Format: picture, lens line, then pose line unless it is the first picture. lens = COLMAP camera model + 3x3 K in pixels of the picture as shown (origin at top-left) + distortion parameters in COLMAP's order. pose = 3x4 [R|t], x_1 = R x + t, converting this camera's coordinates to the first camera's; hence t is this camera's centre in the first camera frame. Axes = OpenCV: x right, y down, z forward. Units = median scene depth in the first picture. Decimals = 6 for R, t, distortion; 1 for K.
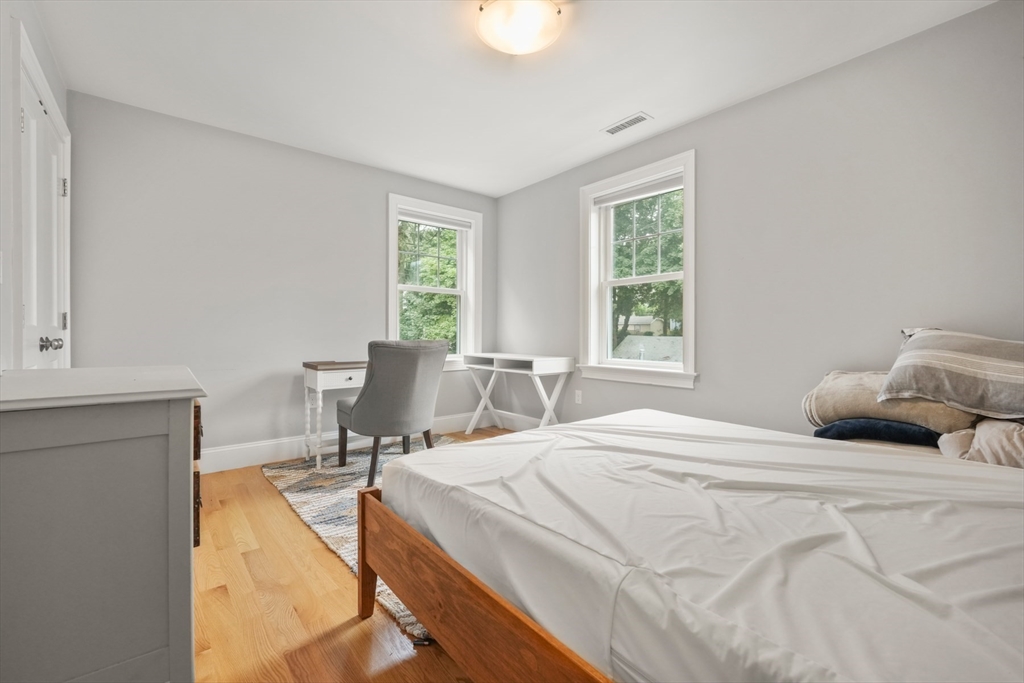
lens RADIAL K [[435.3, 0, 512.2], [0, 435.3, 340.8], [0, 0, 1]] dist [-0.004978, 0.000112]
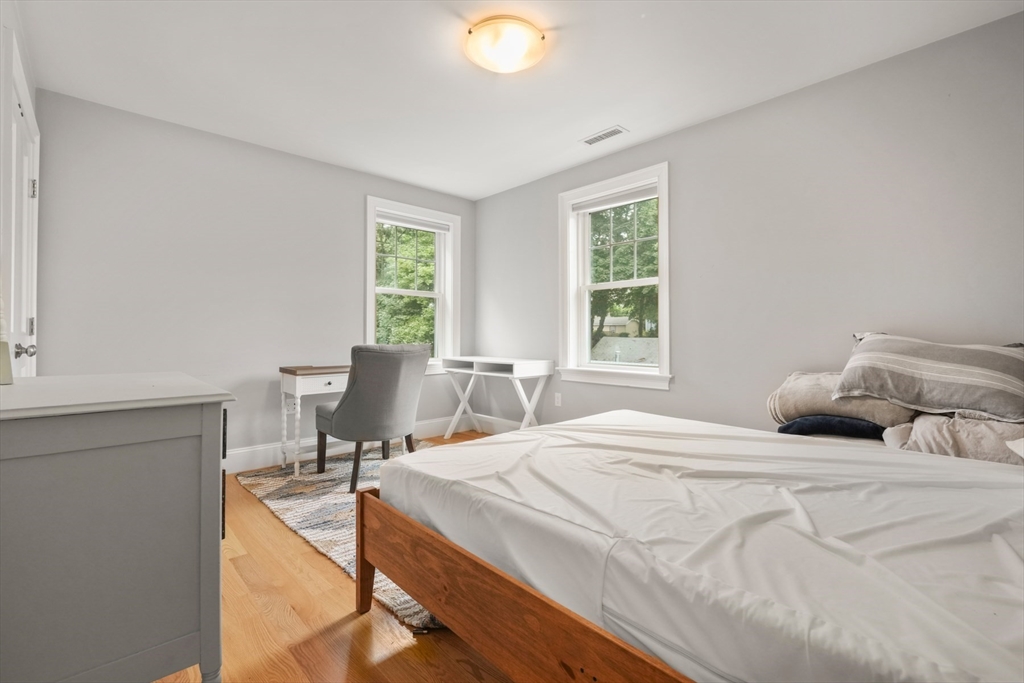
lens RADIAL K [[453.0, 0, 514.0], [0, 453.0, 336.0], [0, 0, 1]] dist [-0.001300, 0.000076]
pose [[0.997851, -0.002833, 0.065462, -0.041718], [0.003773, 0.999892, -0.014238, -0.008870], [-0.065415, 0.014455, 0.997753, -0.105883]]
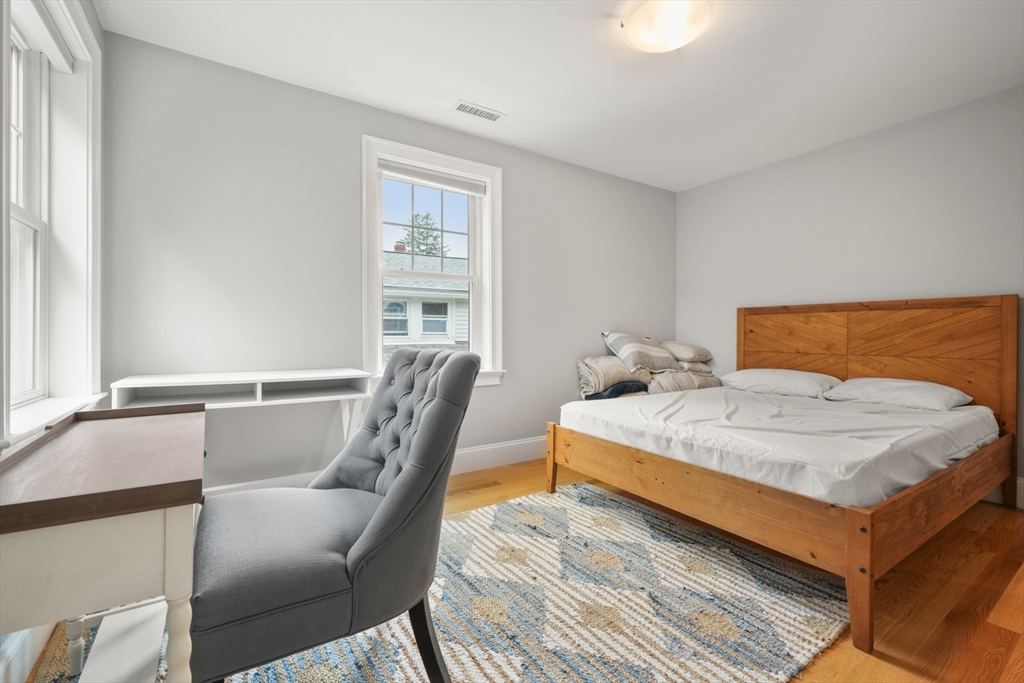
lens RADIAL K [[435.3, 0, 506.9], [0, 435.3, 339.1], [0, 0, 1]] dist [-0.004978, 0.000112]
pose [[0.121368, -0.007842, 0.992577, -1.151322], [0.014744, 0.999873, 0.006097, -0.019982], [-0.992498, 0.013894, 0.121468, 1.431336]]
